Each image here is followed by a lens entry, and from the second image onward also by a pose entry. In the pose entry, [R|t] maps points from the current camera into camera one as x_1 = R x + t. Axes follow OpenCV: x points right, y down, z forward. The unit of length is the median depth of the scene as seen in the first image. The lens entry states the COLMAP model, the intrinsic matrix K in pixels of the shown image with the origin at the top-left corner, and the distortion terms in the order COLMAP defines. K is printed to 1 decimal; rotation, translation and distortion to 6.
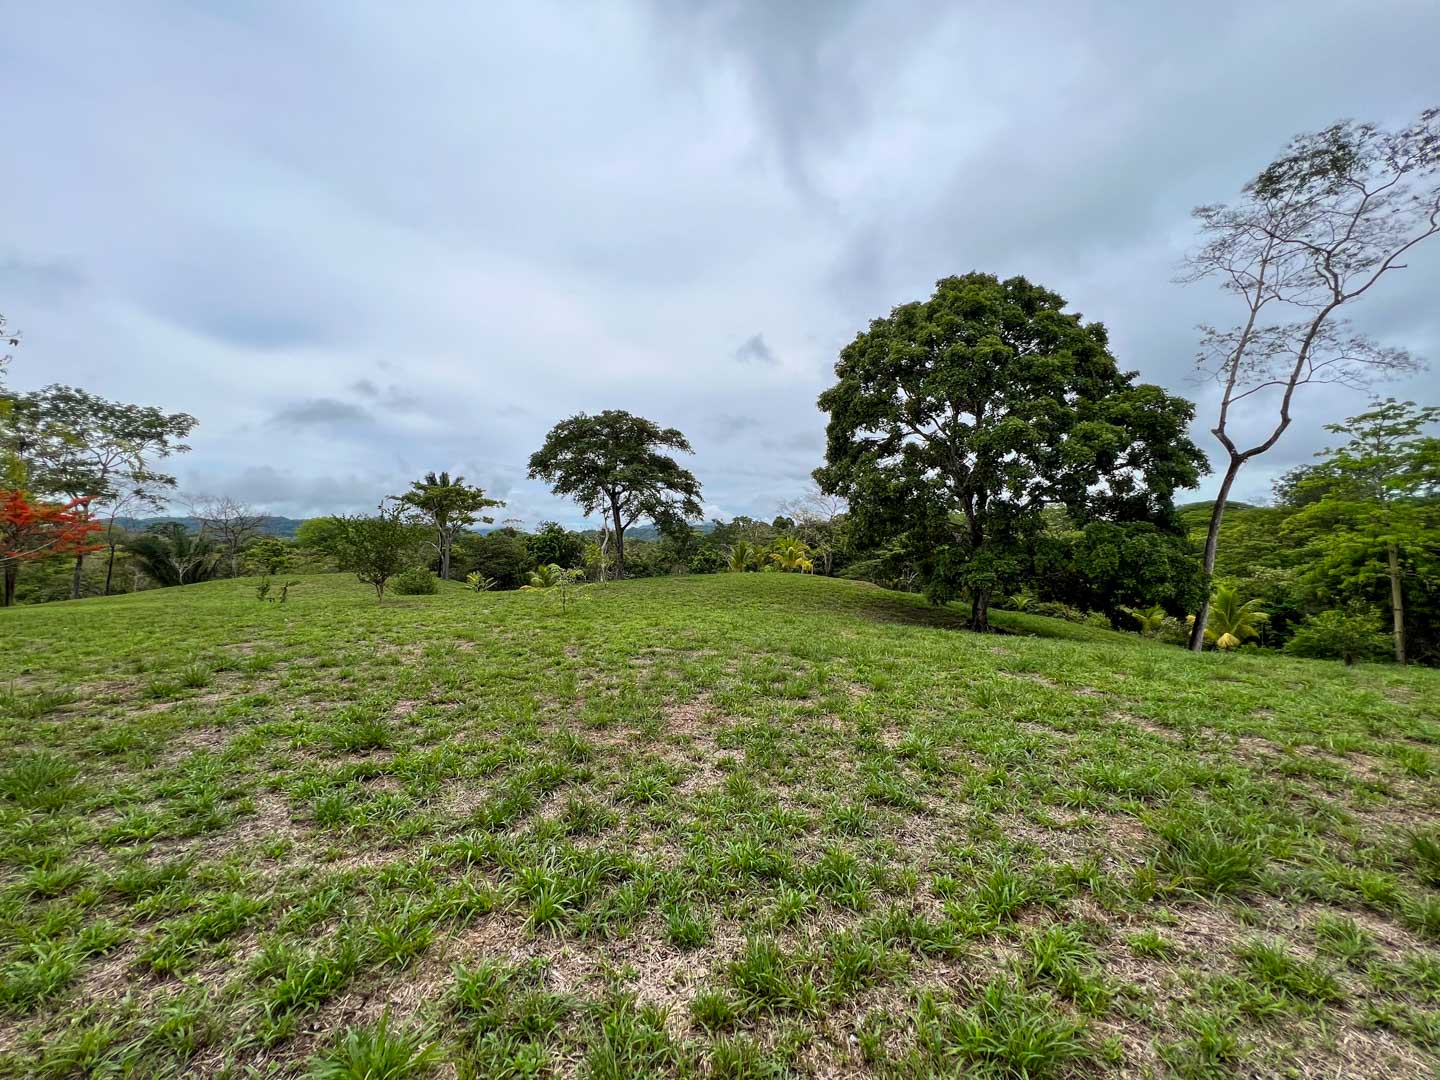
lens RADIAL K [[584.8, 0, 720.0], [0, 584.8, 540.0], [0, 0, 1]] dist [-0.000273, 0.000241]
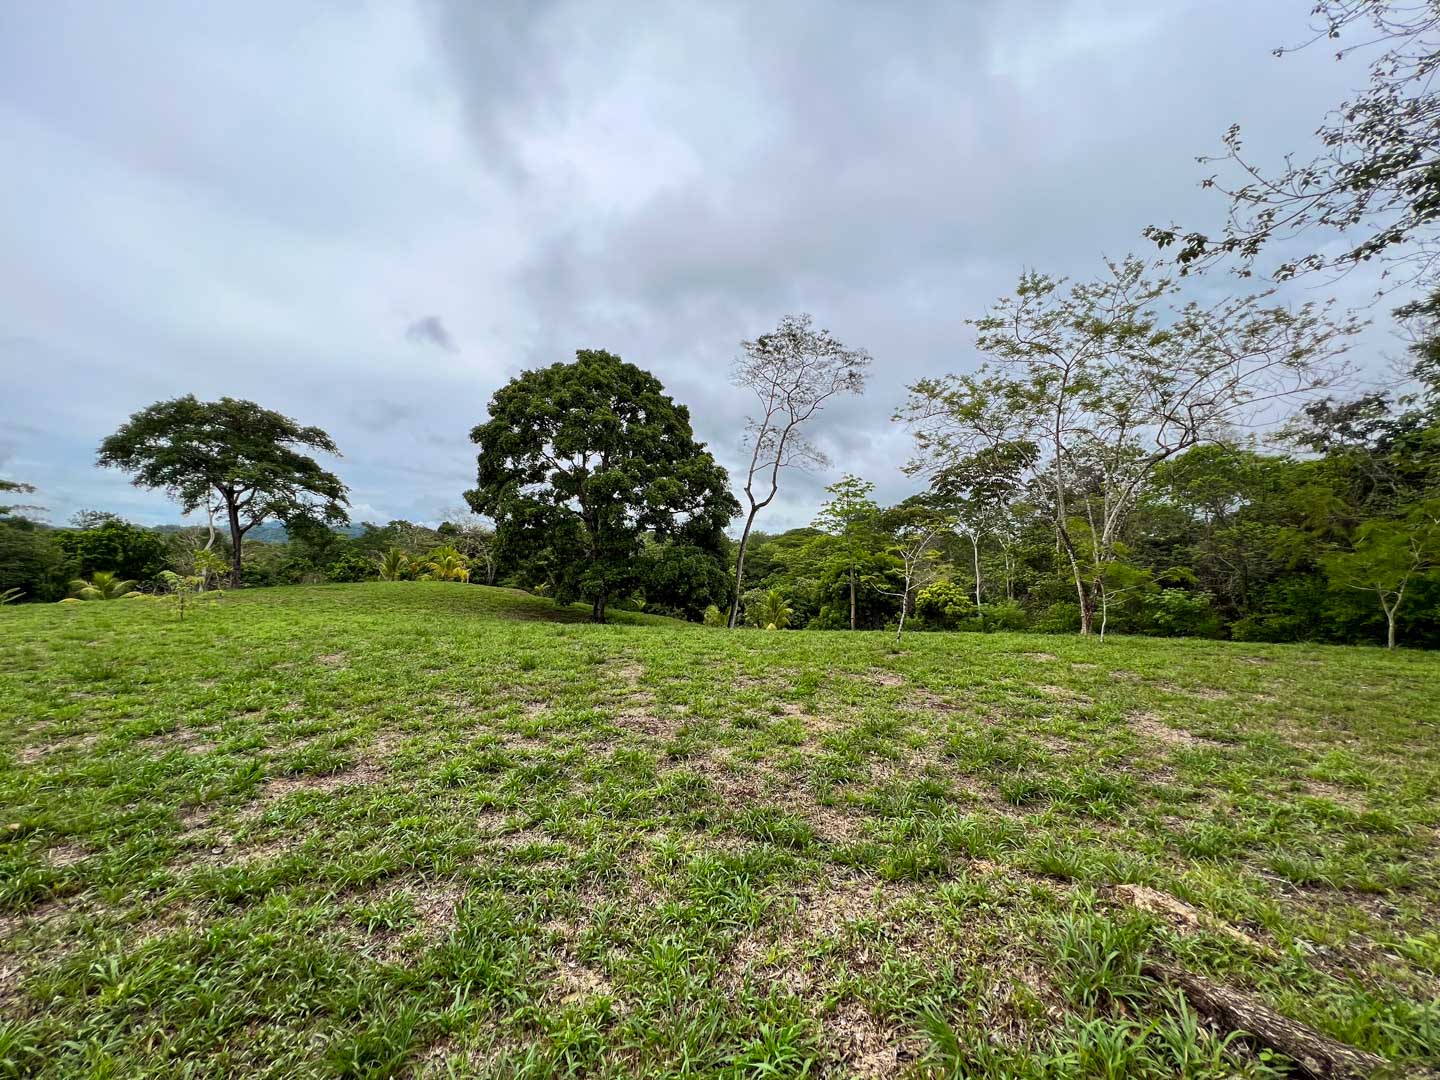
lens RADIAL K [[584.8, 0, 720.0], [0, 584.8, 540.0], [0, 0, 1]] dist [-0.000273, 0.000241]
pose [[0.858321, 0.038287, 0.511683, 0.003483], [-0.029532, 0.999245, -0.025231, -0.005672], [-0.512263, 0.006546, 0.858804, -0.144230]]
